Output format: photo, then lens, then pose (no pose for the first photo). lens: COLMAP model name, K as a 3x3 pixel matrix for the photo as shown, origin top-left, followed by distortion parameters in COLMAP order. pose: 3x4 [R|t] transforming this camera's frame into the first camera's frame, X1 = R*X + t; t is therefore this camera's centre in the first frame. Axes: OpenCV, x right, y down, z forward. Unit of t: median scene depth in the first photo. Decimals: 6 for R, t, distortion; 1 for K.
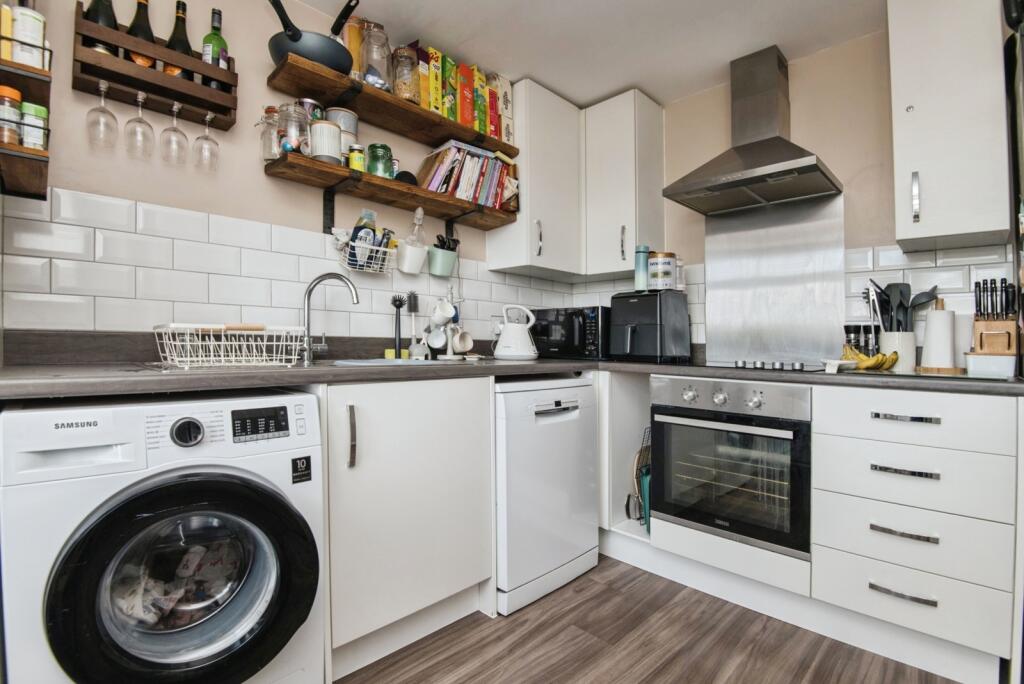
lens RADIAL K [[479.3, 0, 511.6], [0, 479.3, 338.4], [0, 0, 1]] dist [-0.000315, -0.015460]
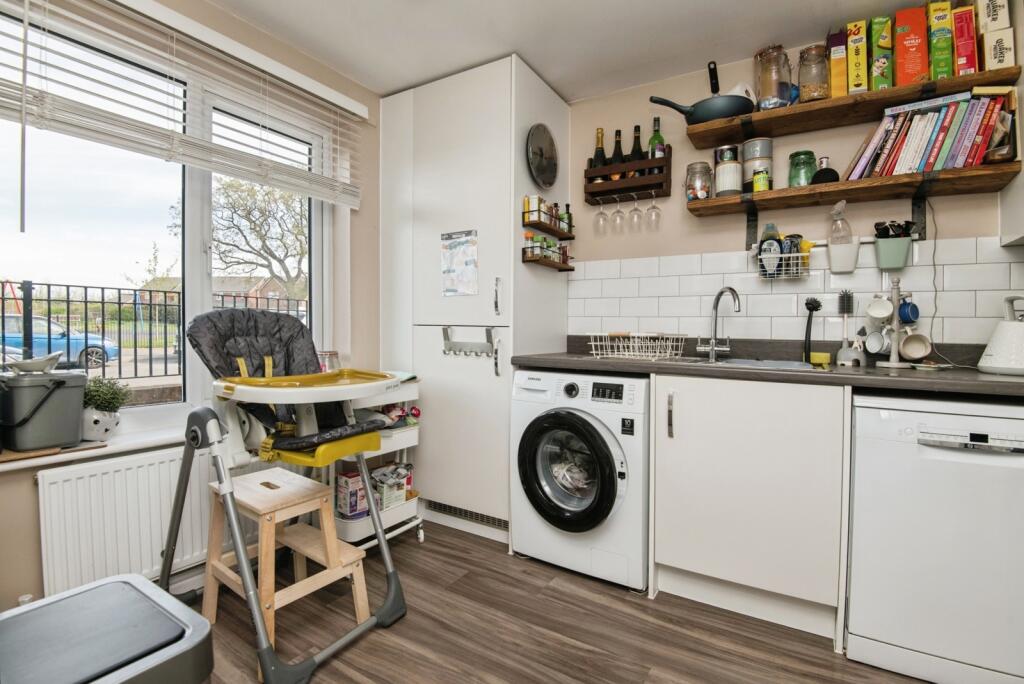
lens RADIAL K [[479.3, 0, 511.6], [0, 479.3, 338.4], [0, 0, 1]] dist [-0.000315, -0.015460]
pose [[0.232130, 0.009349, -0.972640, 0.595001], [-0.003193, 0.999956, 0.008850, -0.013373], [0.972680, 0.001052, 0.232149, 0.171704]]
